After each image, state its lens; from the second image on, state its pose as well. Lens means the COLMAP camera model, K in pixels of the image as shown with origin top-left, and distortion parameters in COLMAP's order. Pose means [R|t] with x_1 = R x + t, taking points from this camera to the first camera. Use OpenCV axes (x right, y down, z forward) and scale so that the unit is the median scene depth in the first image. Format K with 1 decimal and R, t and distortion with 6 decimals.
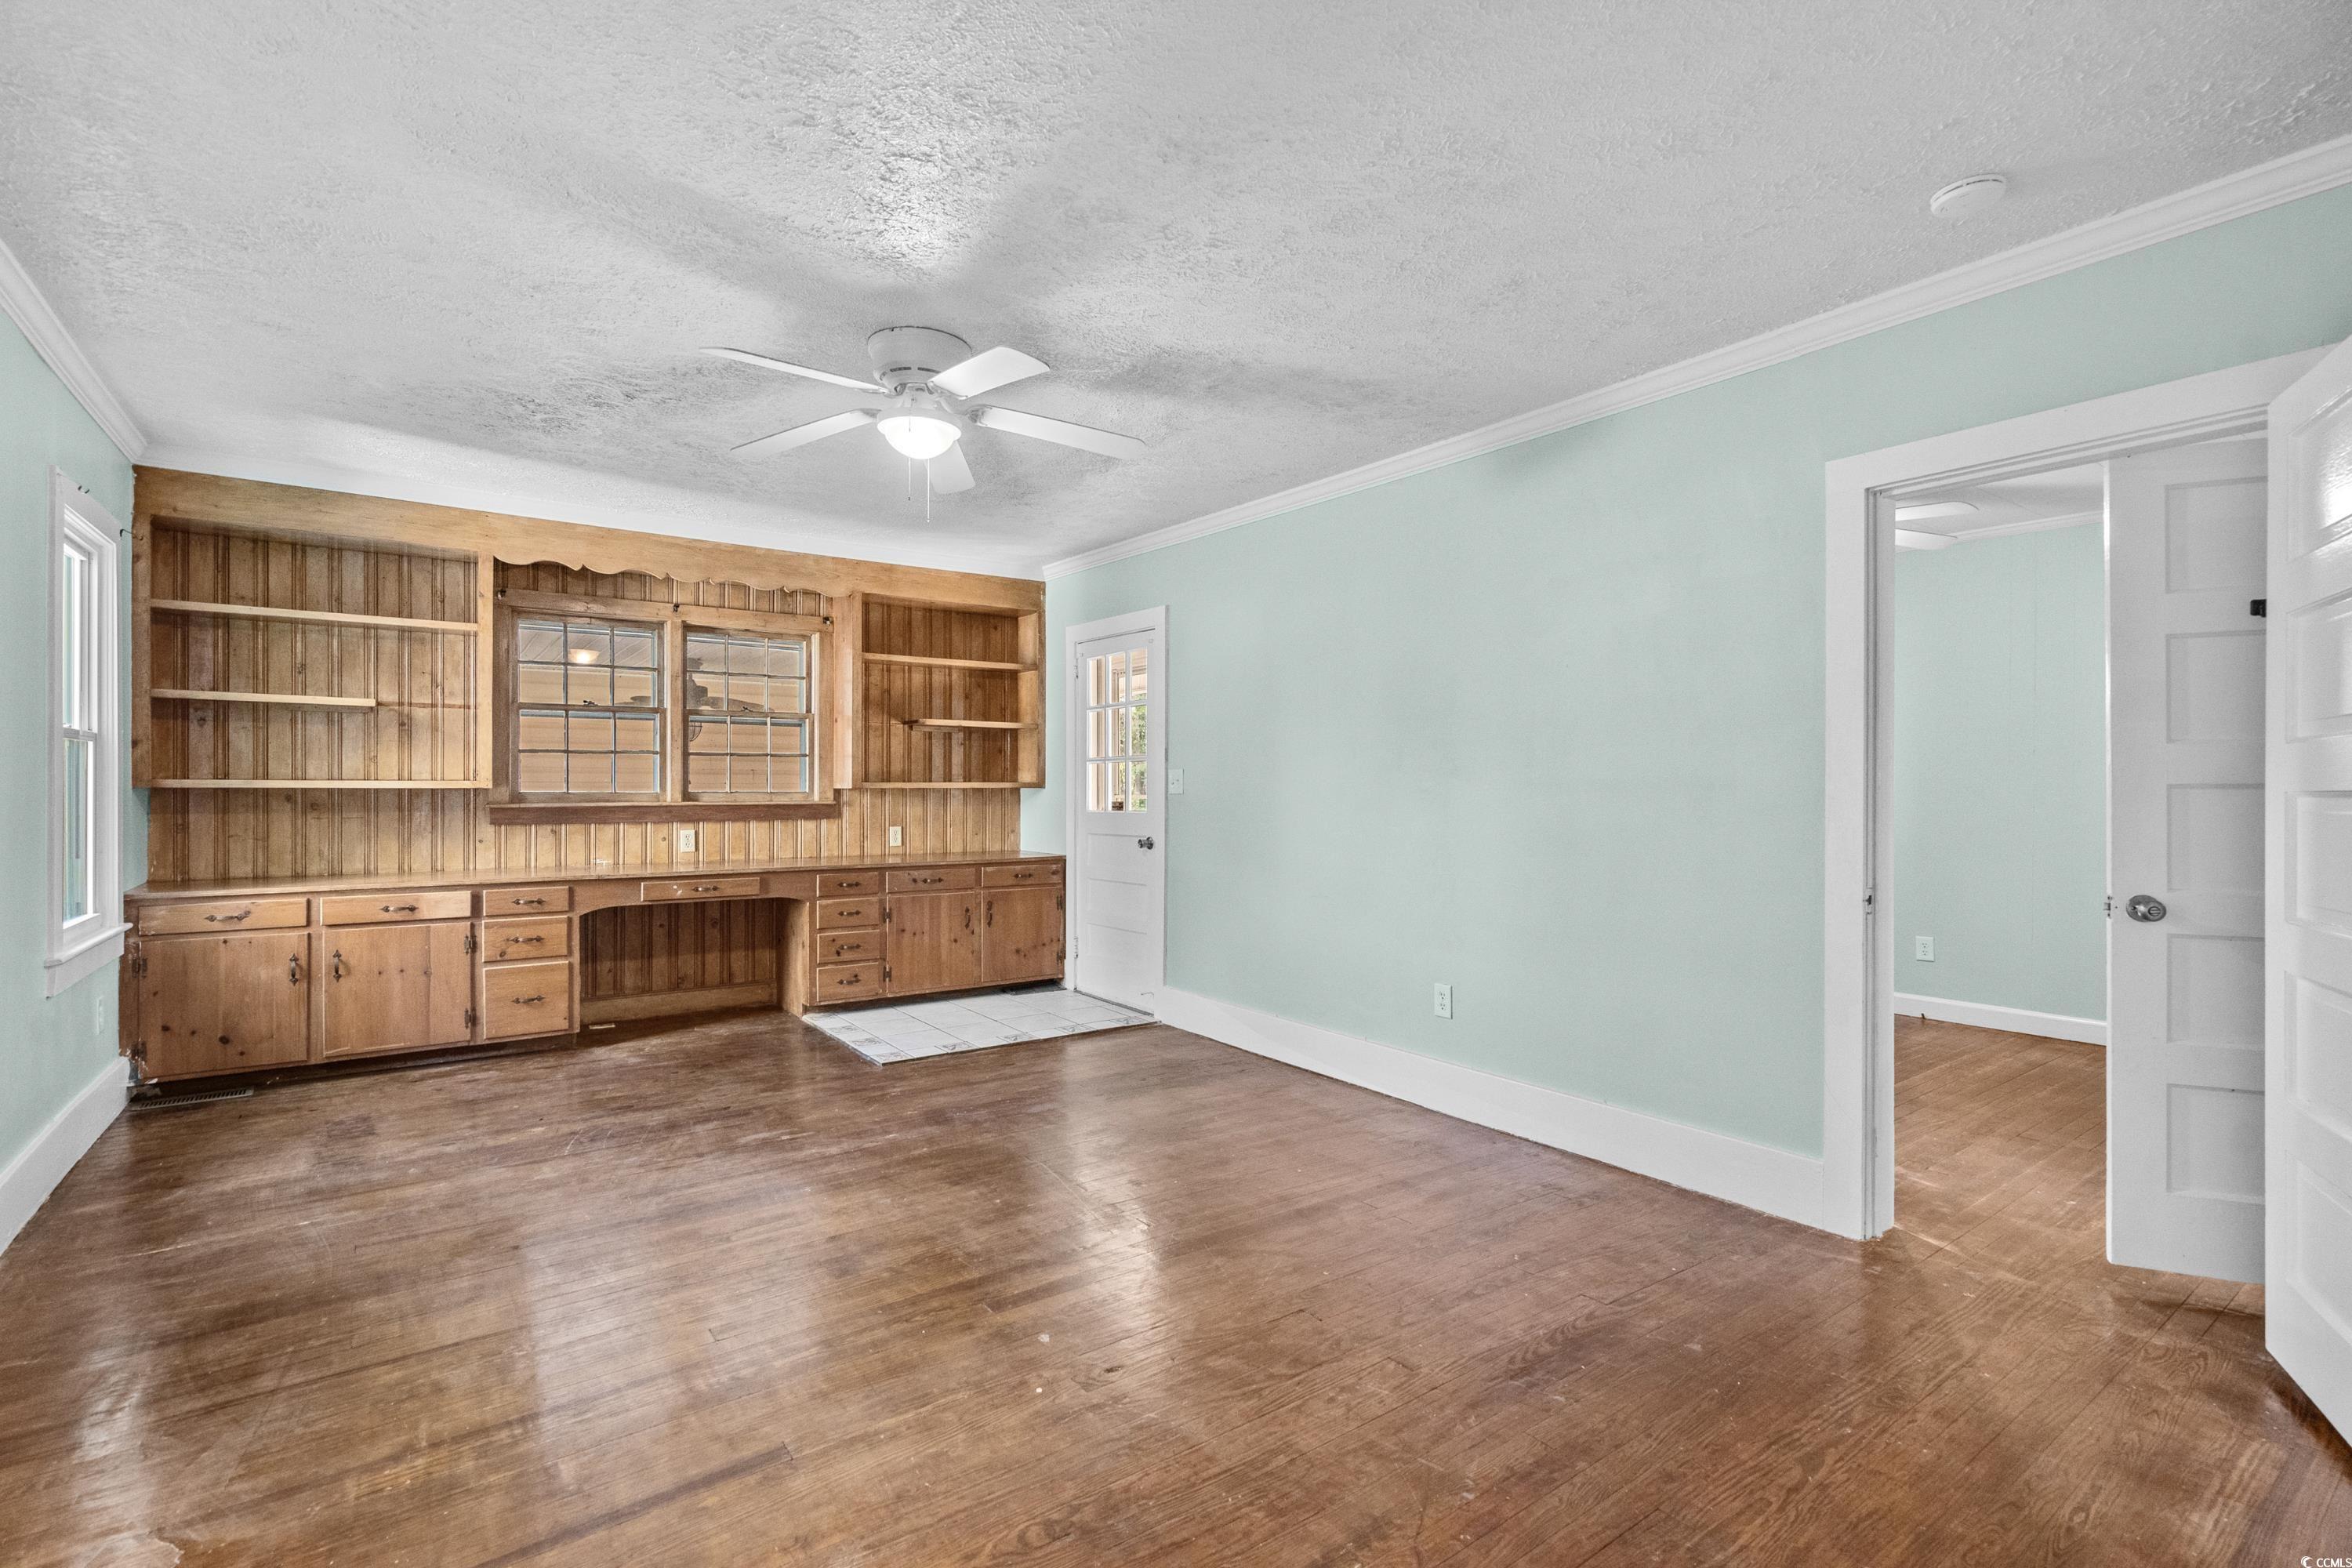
lens RADIAL K [[1069.4, 0, 1164.3], [0, 1069.4, 790.4], [0, 0, 1]] dist [-0.001223, 0.000328]
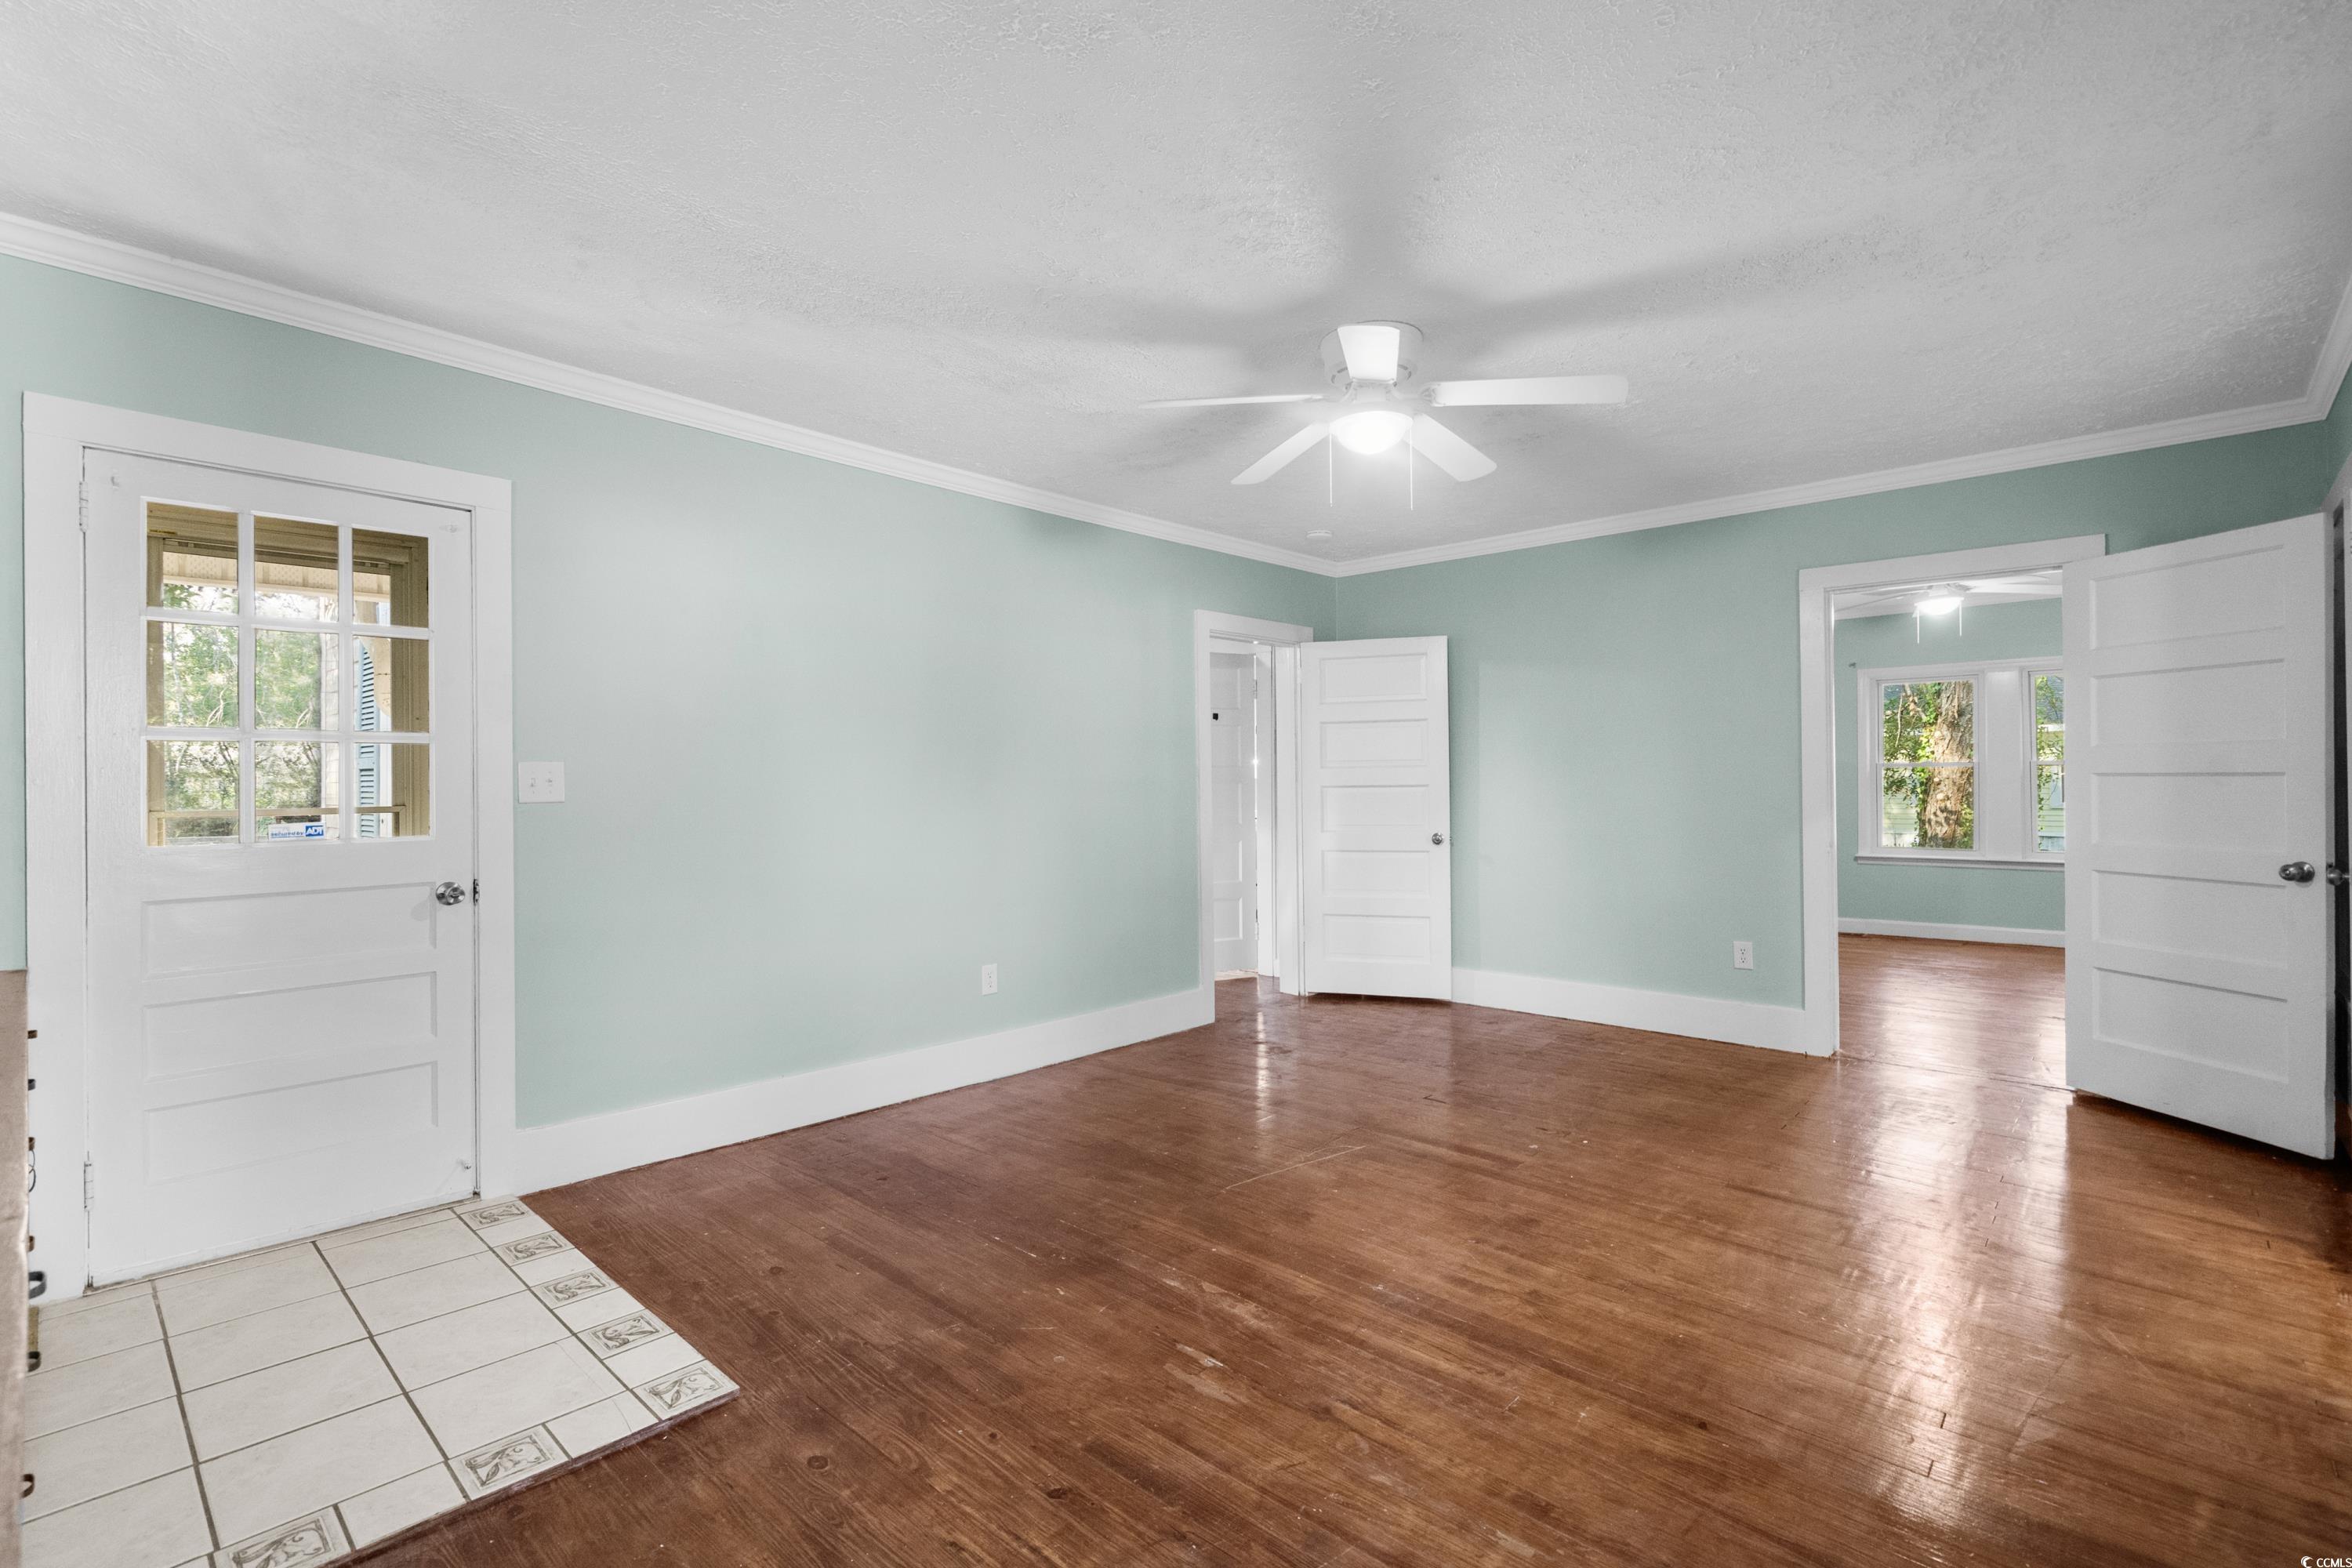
lens RADIAL K [[1069.4, 0, 1156.8], [0, 1069.4, 779.5], [0, 0, 1]] dist [-0.001223, 0.000328]
pose [[-0.186515, 0.002454, 0.982449, -0.720728], [0.005747, 0.999982, -0.001407, -0.007748], [-0.982435, 0.005384, -0.186526, 0.862478]]
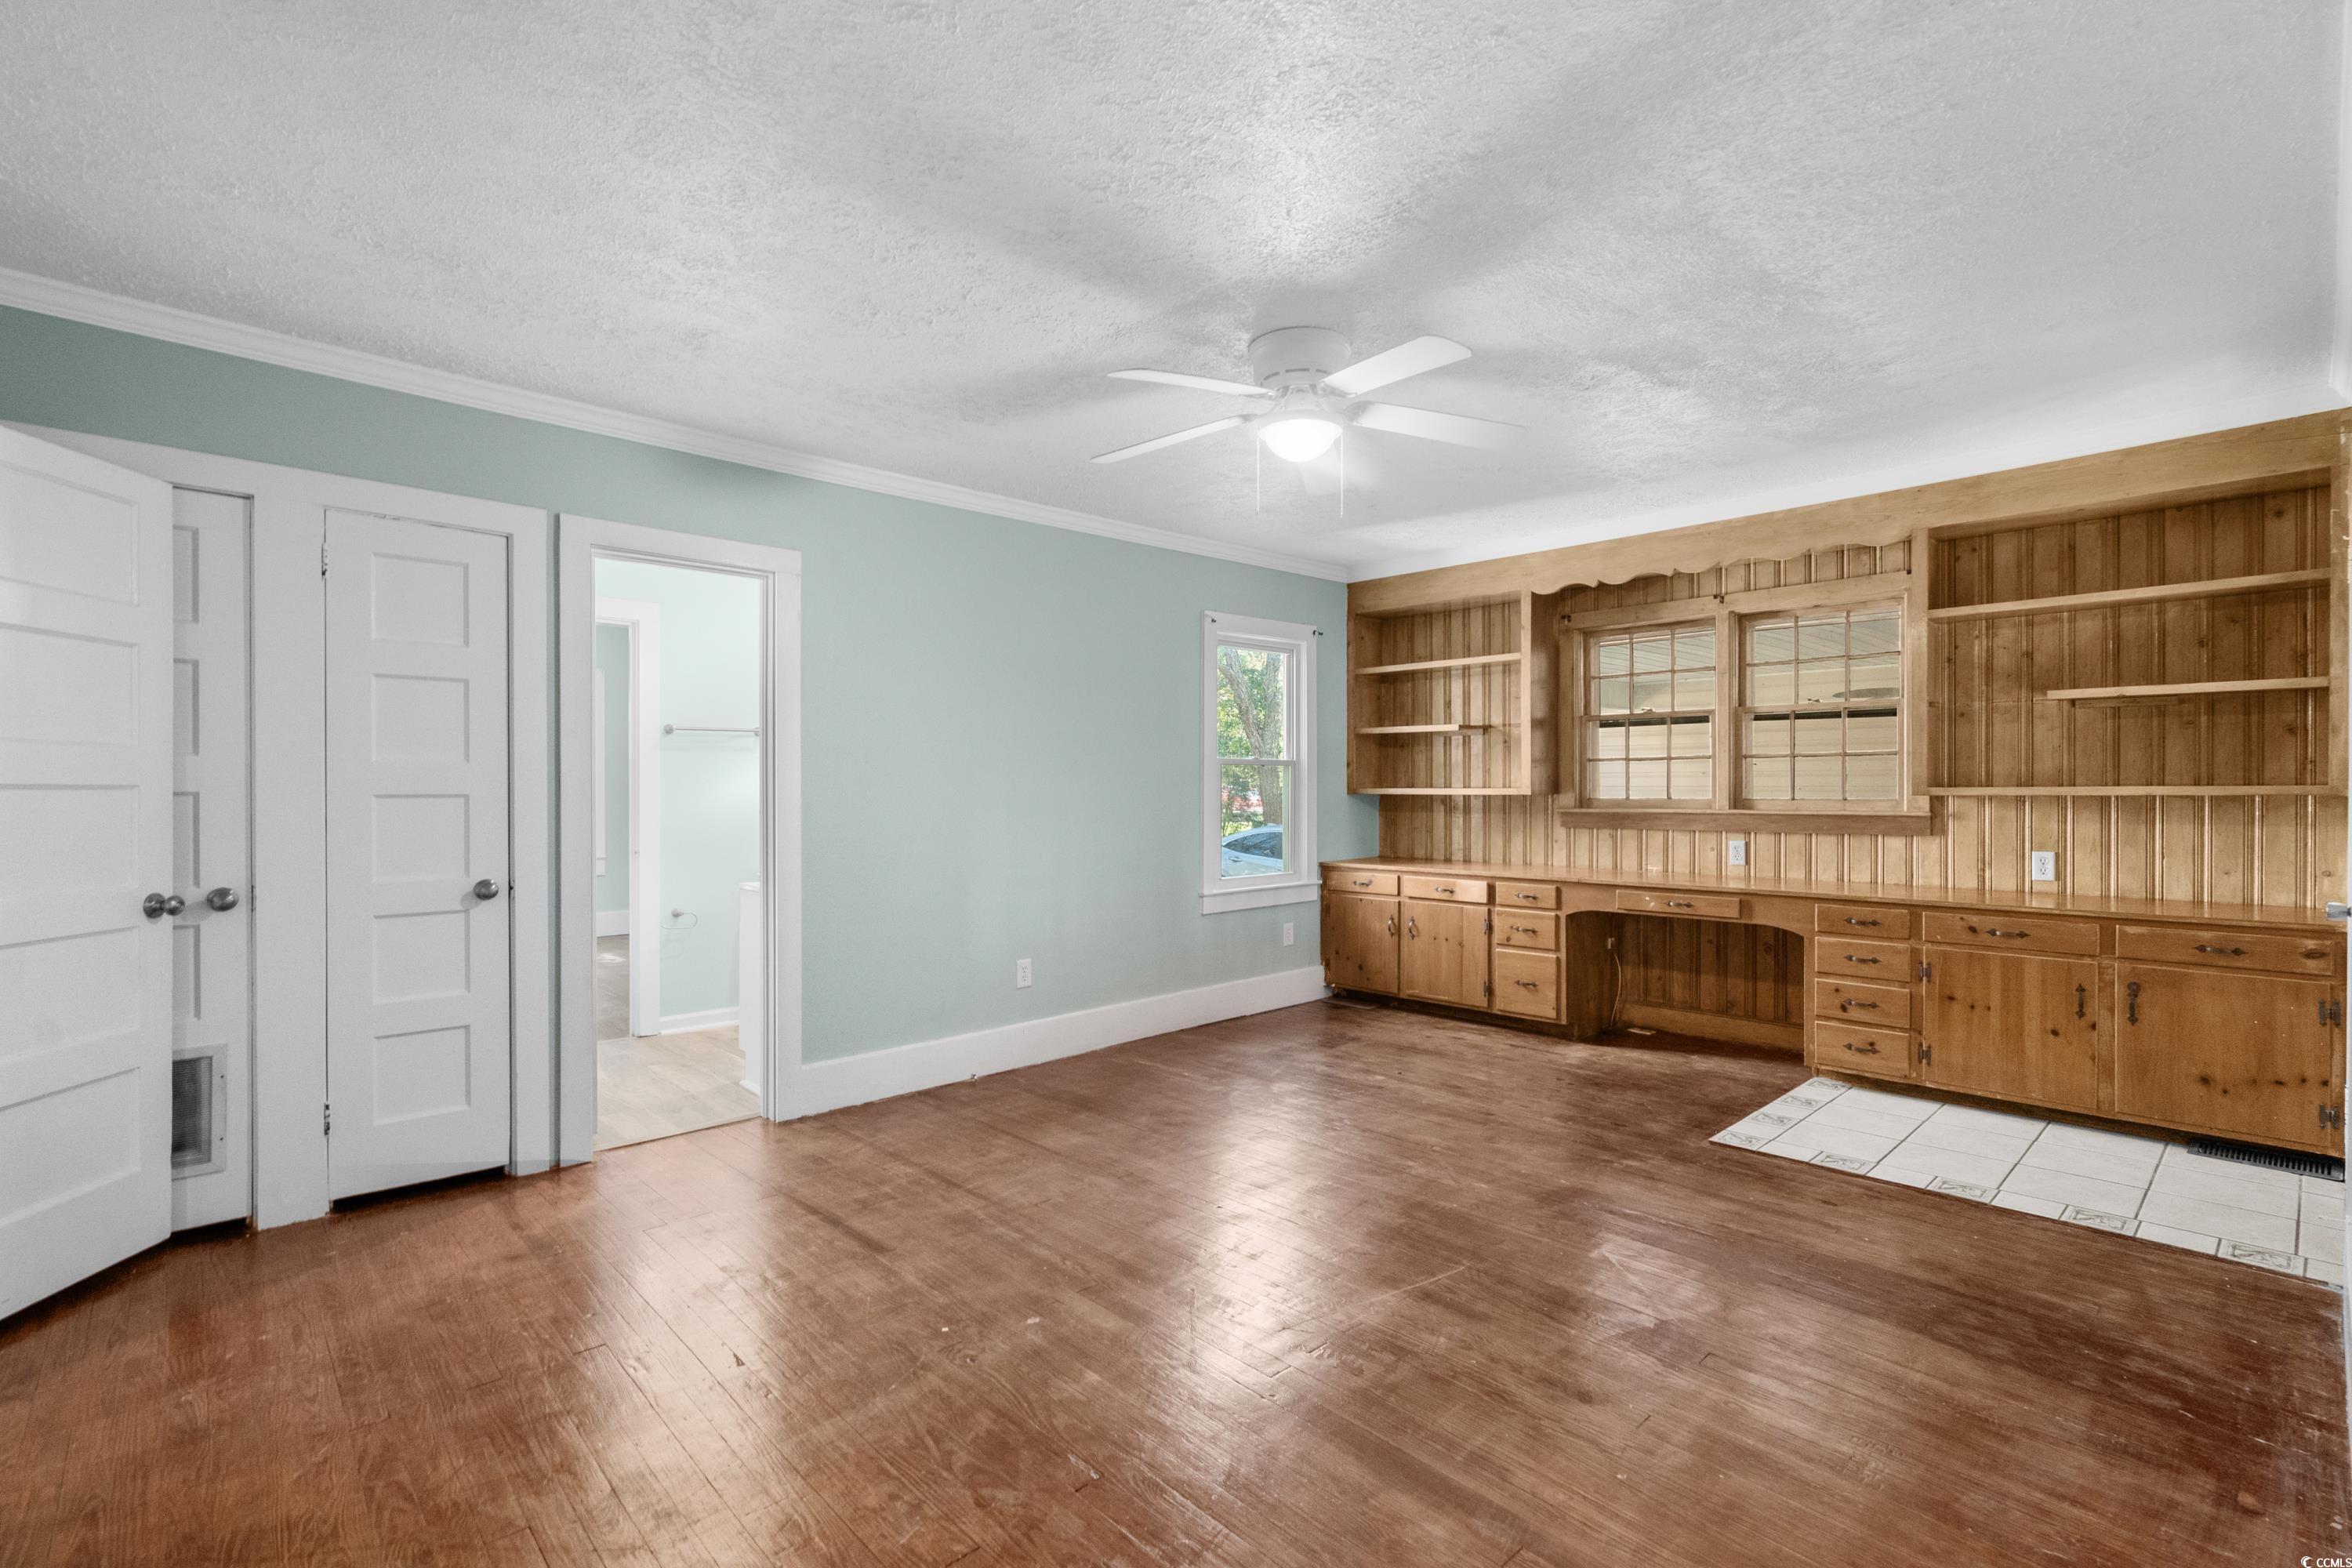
lens RADIAL K [[1069.4, 0, 1178.2], [0, 1069.4, 787.7], [0, 0, 1]] dist [-0.001223, 0.000328]
pose [[0.131940, -0.003352, -0.991252, 0.454100], [-0.001026, 0.999993, -0.003518, -0.005110], [0.991257, 0.001481, 0.131936, 0.475865]]
